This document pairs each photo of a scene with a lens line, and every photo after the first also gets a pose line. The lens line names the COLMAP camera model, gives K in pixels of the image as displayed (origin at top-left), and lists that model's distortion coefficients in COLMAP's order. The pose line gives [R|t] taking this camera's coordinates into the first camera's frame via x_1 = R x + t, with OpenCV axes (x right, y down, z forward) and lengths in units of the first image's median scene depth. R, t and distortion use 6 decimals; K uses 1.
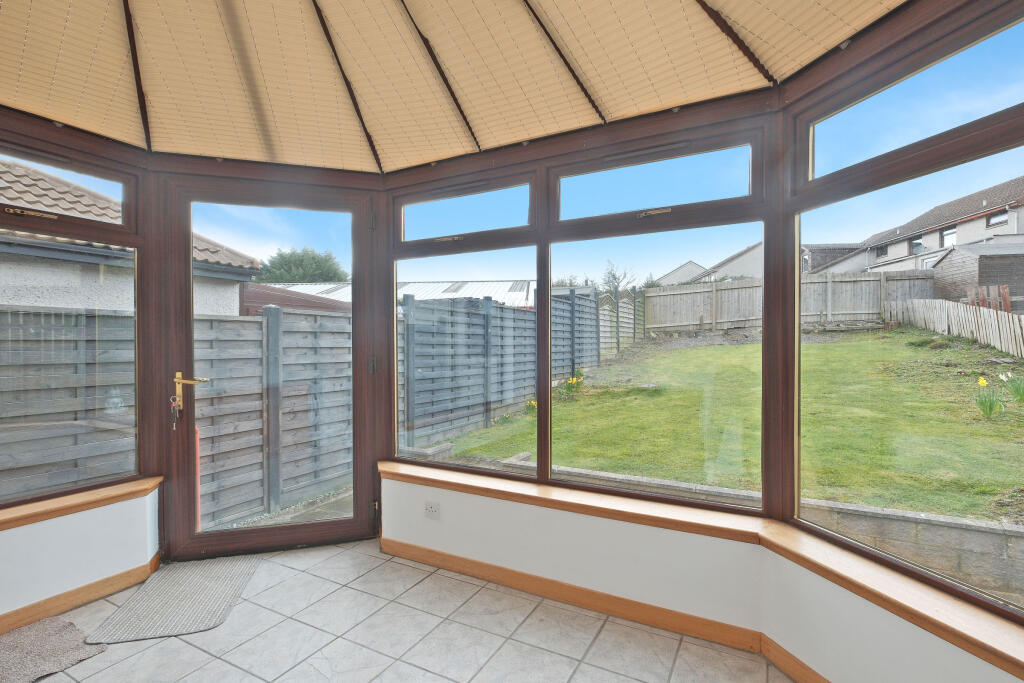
lens RADIAL K [[468.9, 0, 519.6], [0, 468.9, 348.3], [0, 0, 1]] dist [-0.005550, -0.000394]
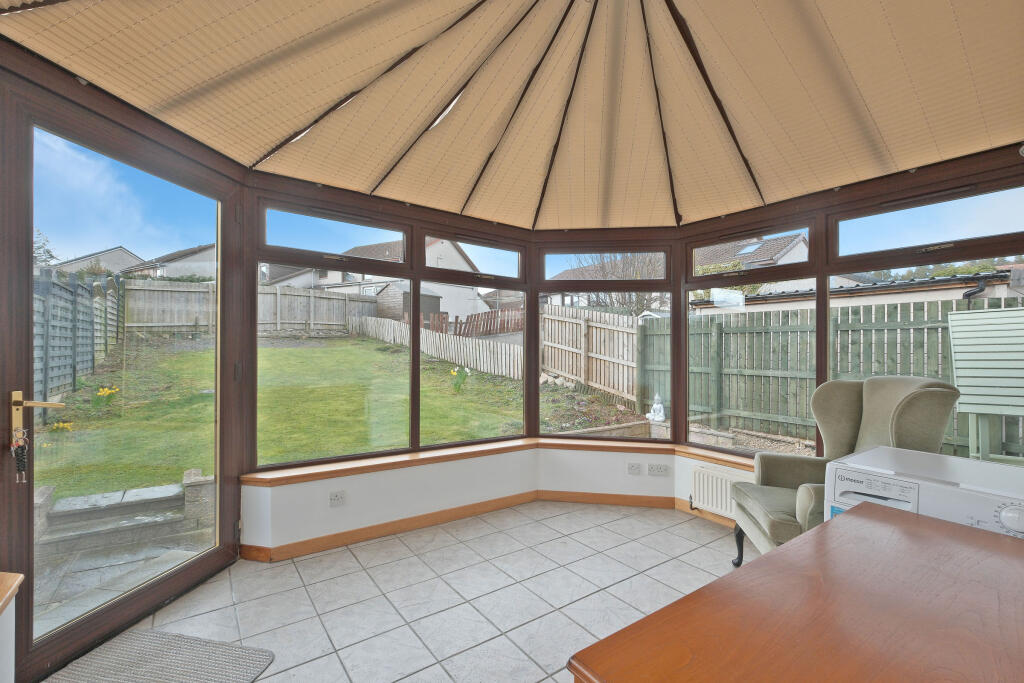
lens RADIAL K [[449.4, 0, 511.8], [0, 449.4, 351.4], [0, 0, 1]] dist [-0.000465, -0.000845]
pose [[0.449919, 0.005174, 0.893054, -0.139560], [-0.006251, 0.999977, -0.002645, -0.001242], [-0.893047, -0.004392, 0.449941, 0.019761]]
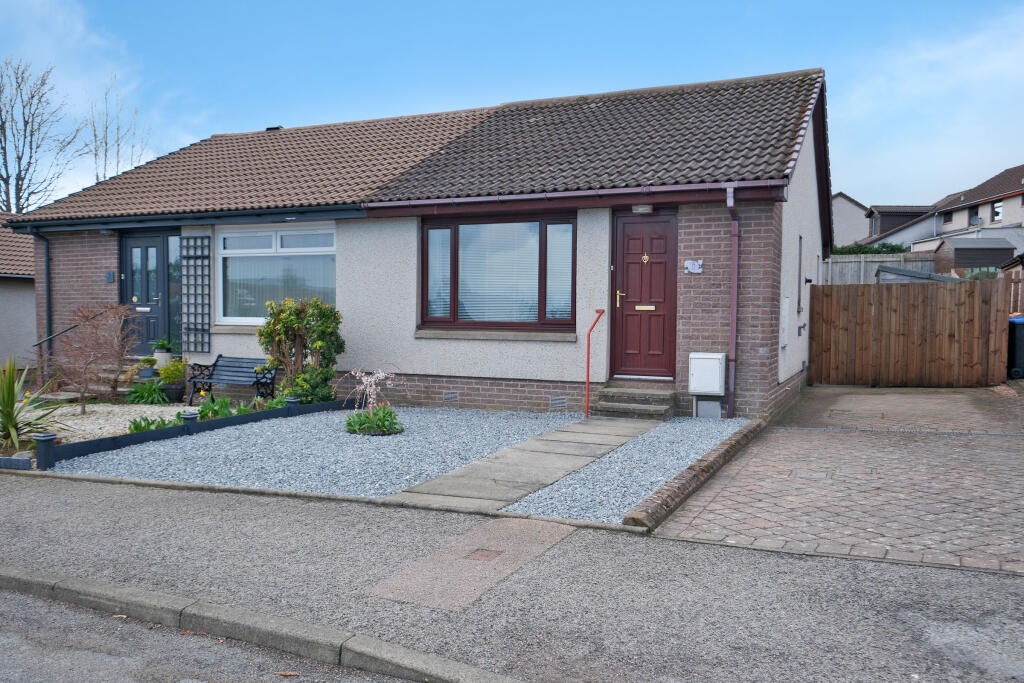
lens RADIAL K [[799.9, 0, 512.9], [0, 799.9, 341.8], [0, 0, 1]] dist [-0.003193, -0.001167]
pose [[0.997373, 0.001061, 0.072432, -0.500393], [-0.002375, 0.999834, 0.018061, 0.046884], [-0.072401, -0.018185, 0.997210, -1.214744]]
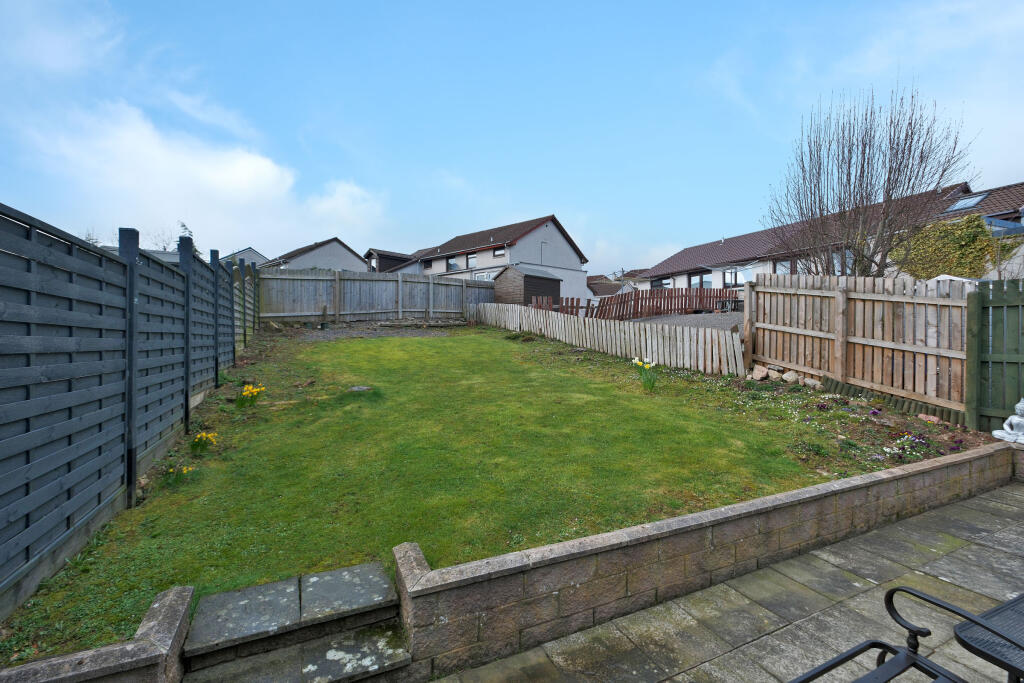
lens RADIAL K [[449.4, 0, 514.5], [0, 449.4, 344.5], [0, 0, 1]] dist [-0.000465, -0.000845]
pose [[0.605333, -0.006375, 0.795947, -0.086622], [0.003165, 0.999979, 0.005602, 0.001653], [-0.795966, -0.000872, 0.605341, 0.178128]]
